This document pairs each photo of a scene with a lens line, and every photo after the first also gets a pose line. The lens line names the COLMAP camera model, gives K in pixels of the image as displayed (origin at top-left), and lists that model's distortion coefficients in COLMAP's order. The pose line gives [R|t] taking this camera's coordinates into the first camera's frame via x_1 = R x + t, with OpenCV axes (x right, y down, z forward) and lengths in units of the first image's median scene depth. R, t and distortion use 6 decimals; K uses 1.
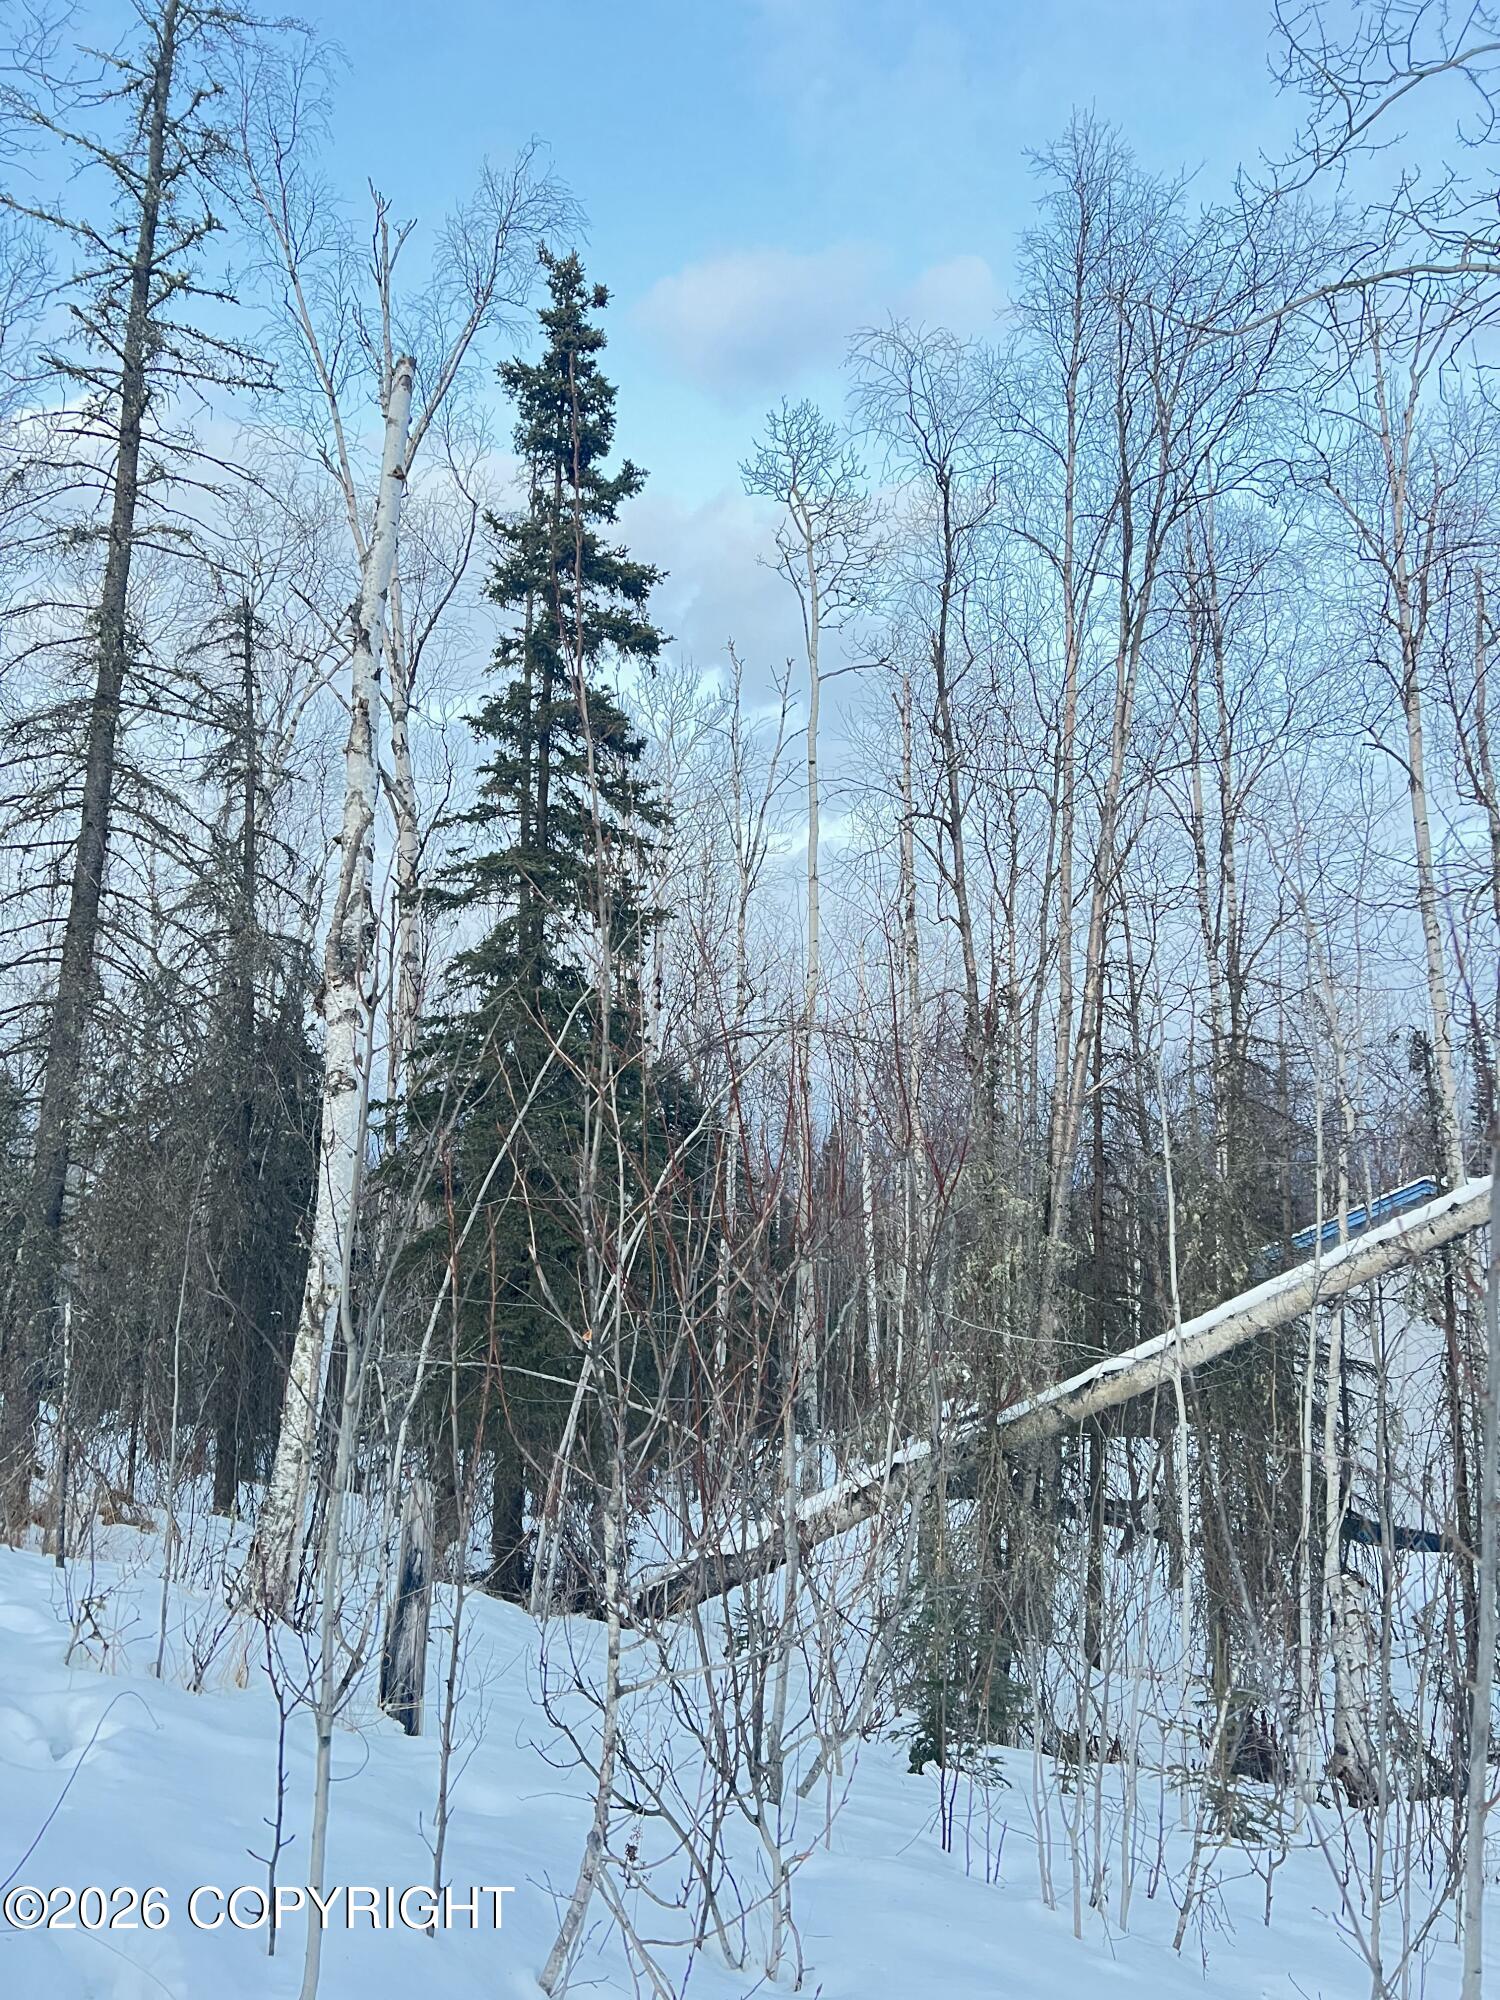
lens RADIAL K [[1524.7, 0, 748.6], [0, 1524.7, 981.9], [0, 0, 1]] dist [0.070624, -0.064758]
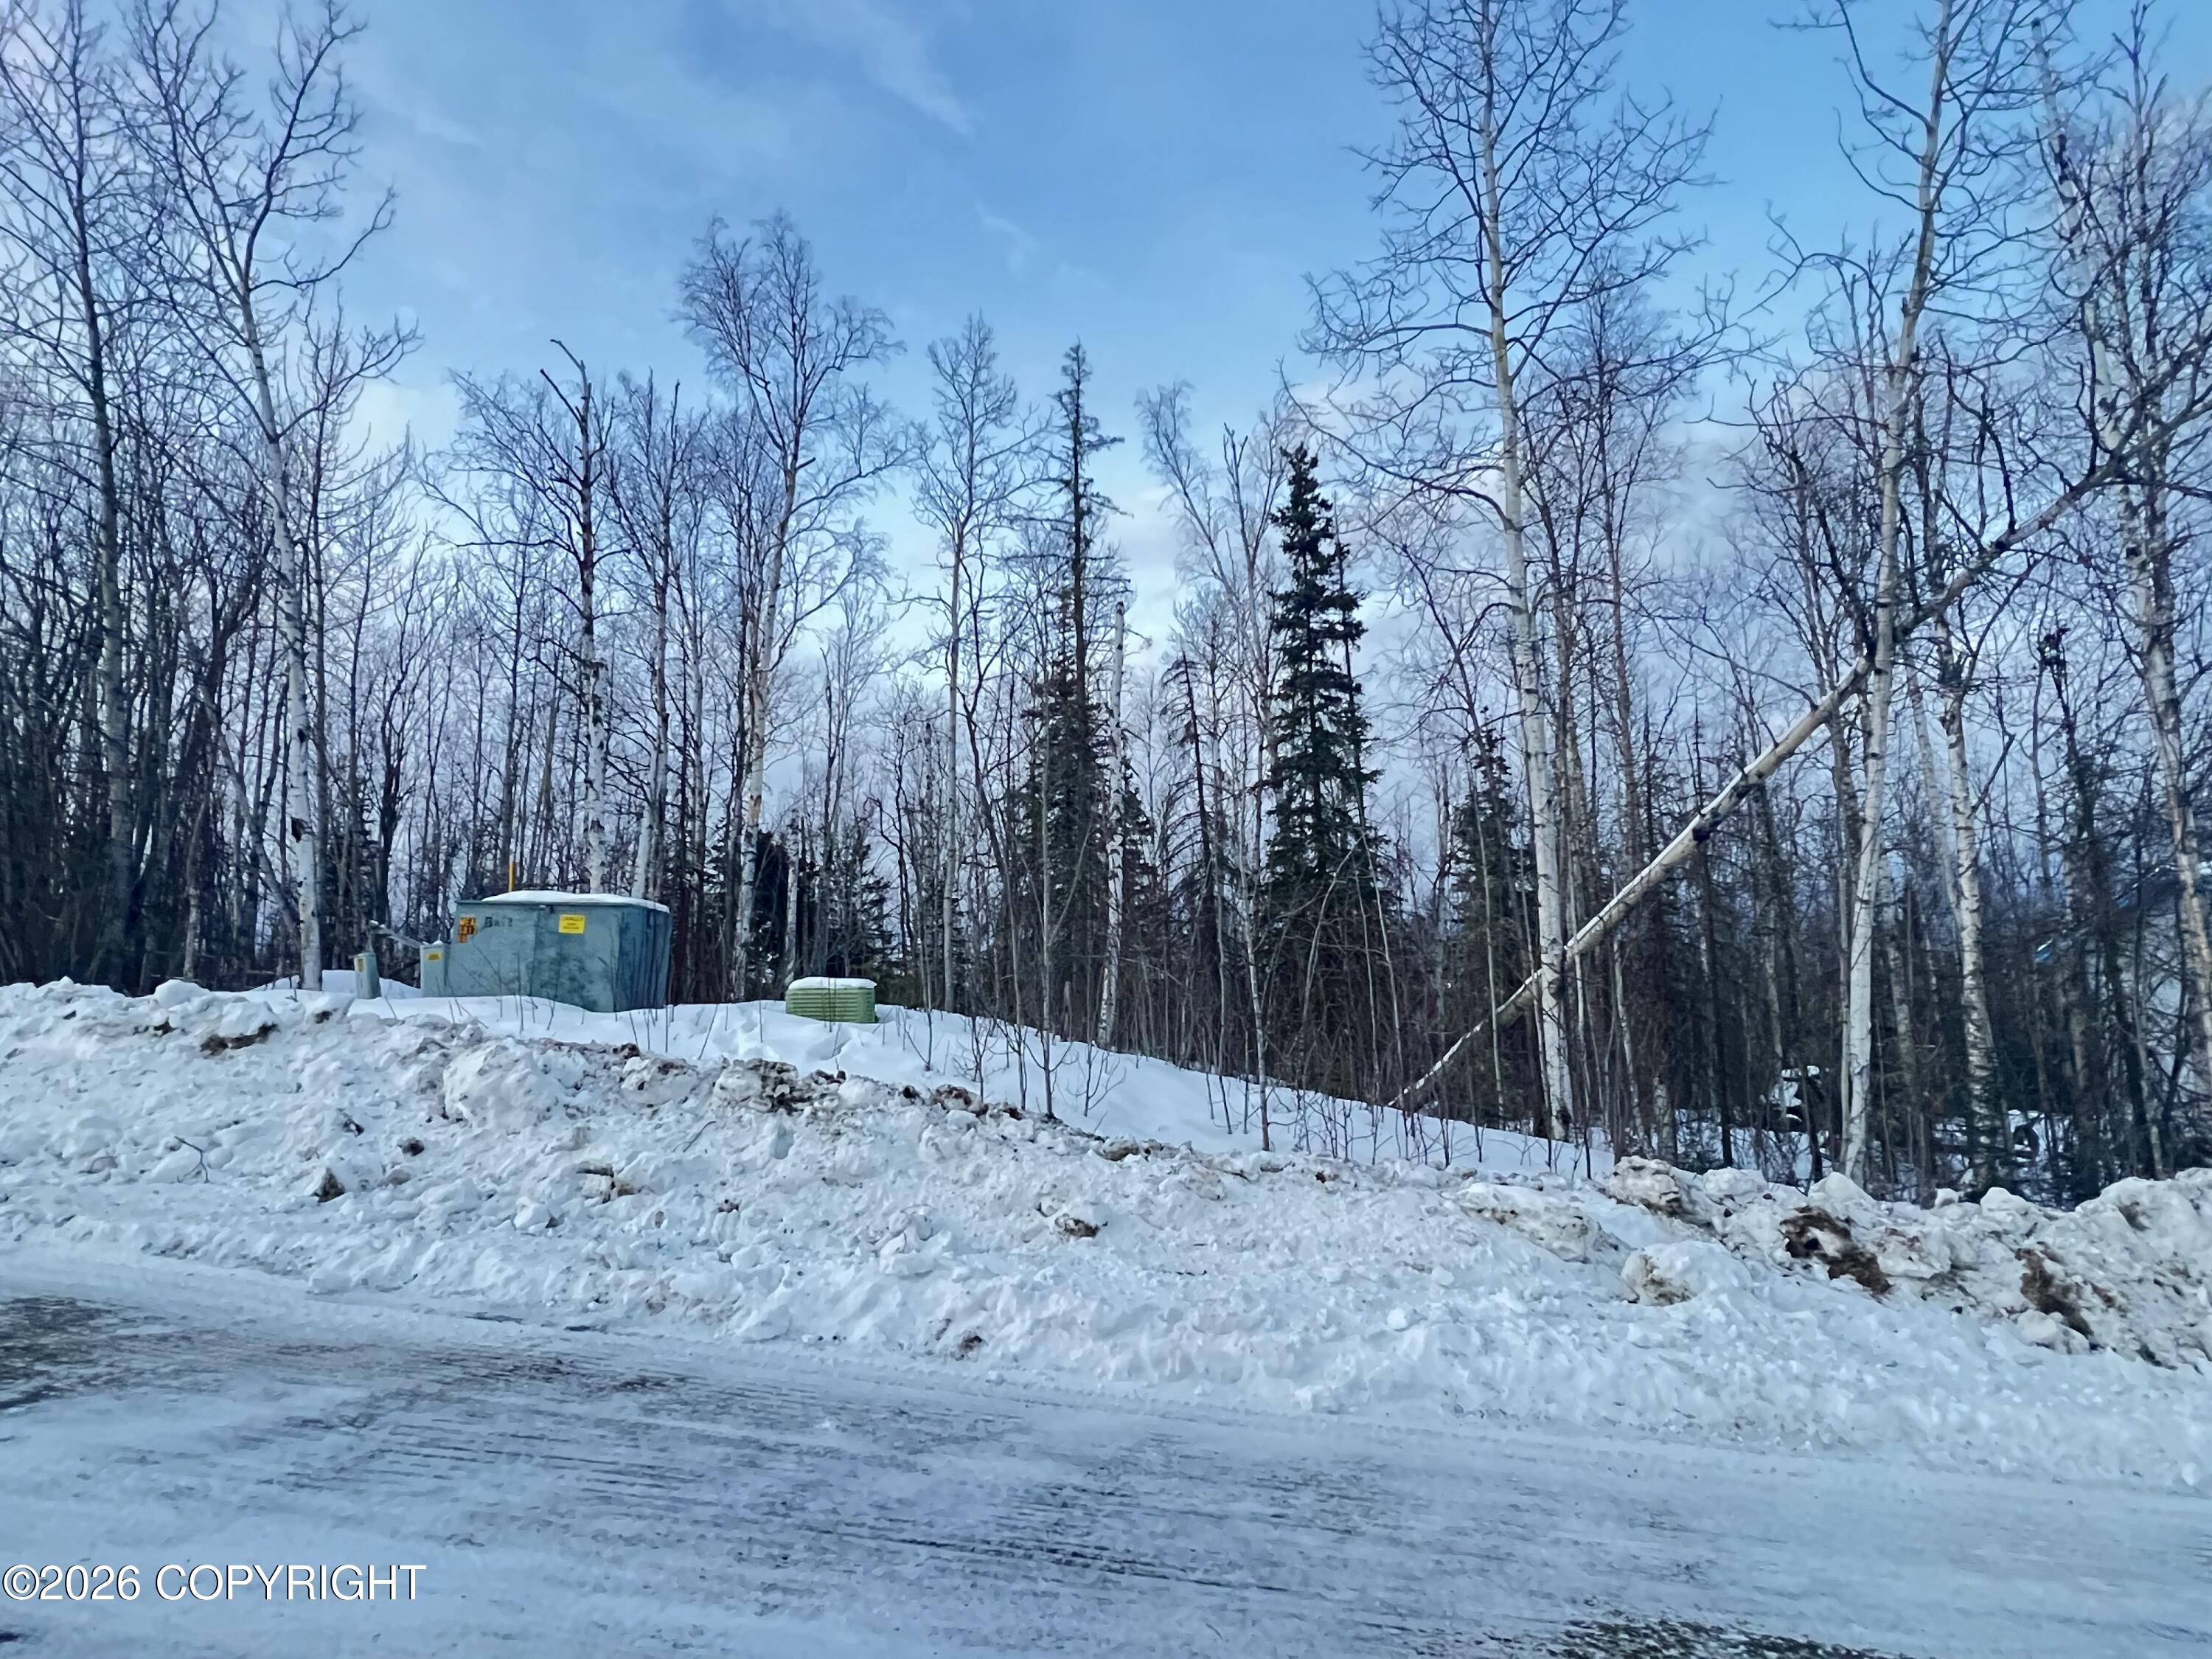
lens RADIAL K [[1141.7, 0, 1097.5], [0, 1141.7, 828.1], [0, 0, 1]] dist [-0.001949, -0.001454]
pose [[0.801788, -0.135219, -0.582109, 0.471028], [0.137581, 0.989667, -0.040390, 0.031741], [0.581555, -0.047703, 0.812107, -0.353232]]
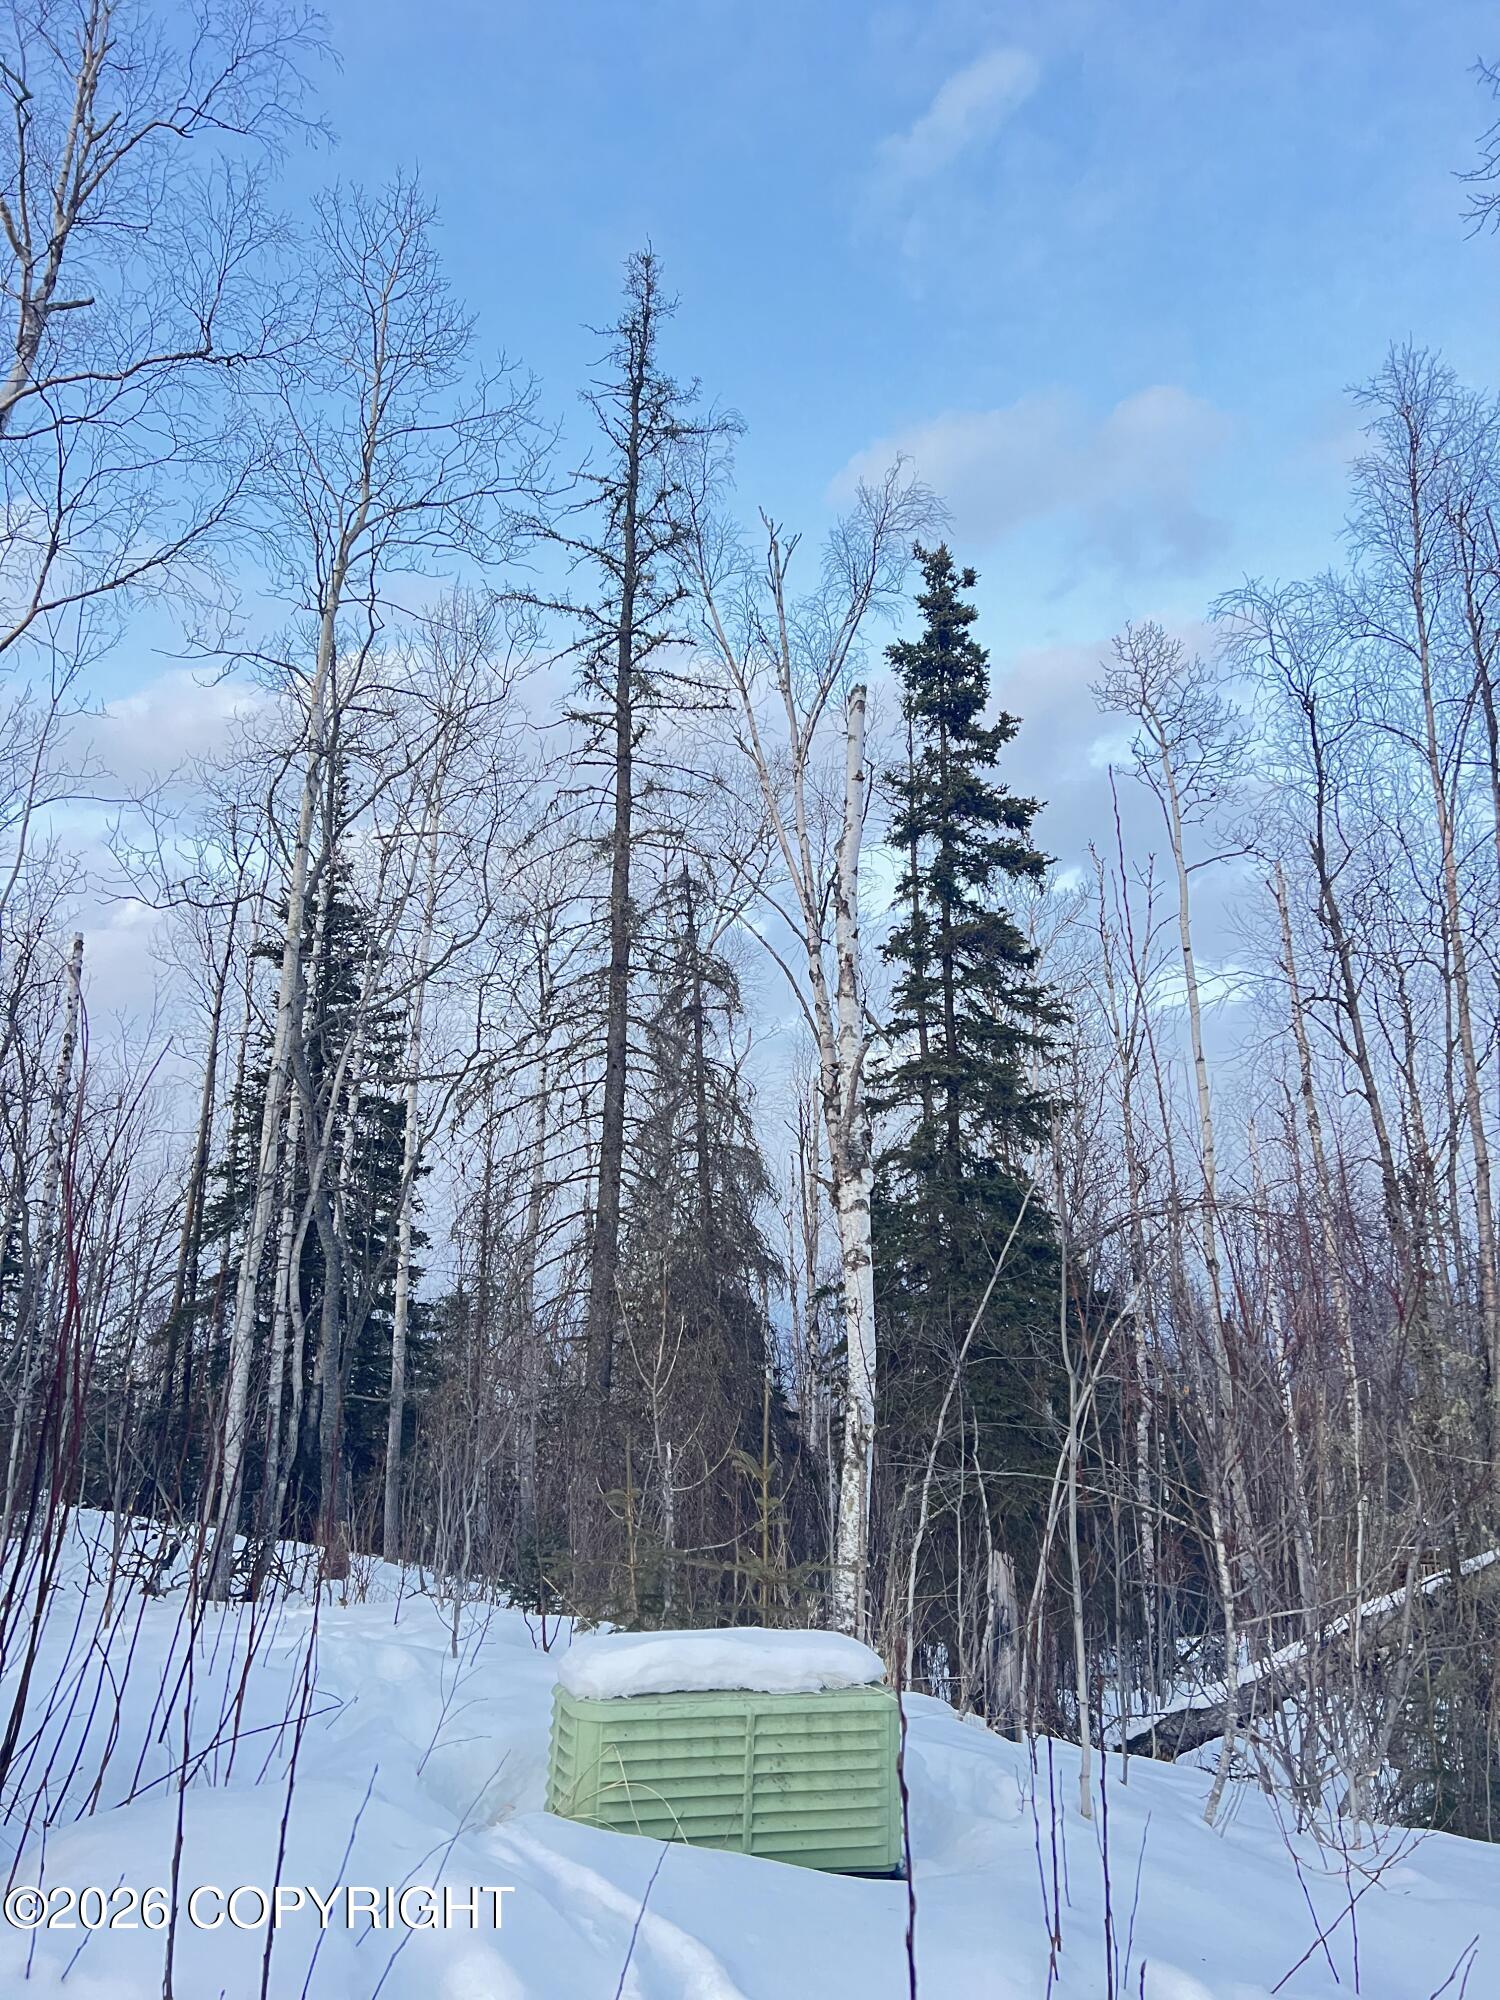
lens RADIAL K [[1525.6, 0, 750.0], [0, 1525.6, 1000.0], [0, 0, 1]] dist [0.142458, -0.209056]
pose [[0.971897, -0.087243, -0.218643, -0.030702], [0.061375, 0.990576, -0.122440, 0.001996], [0.227264, 0.105579, 0.968093, -0.130827]]
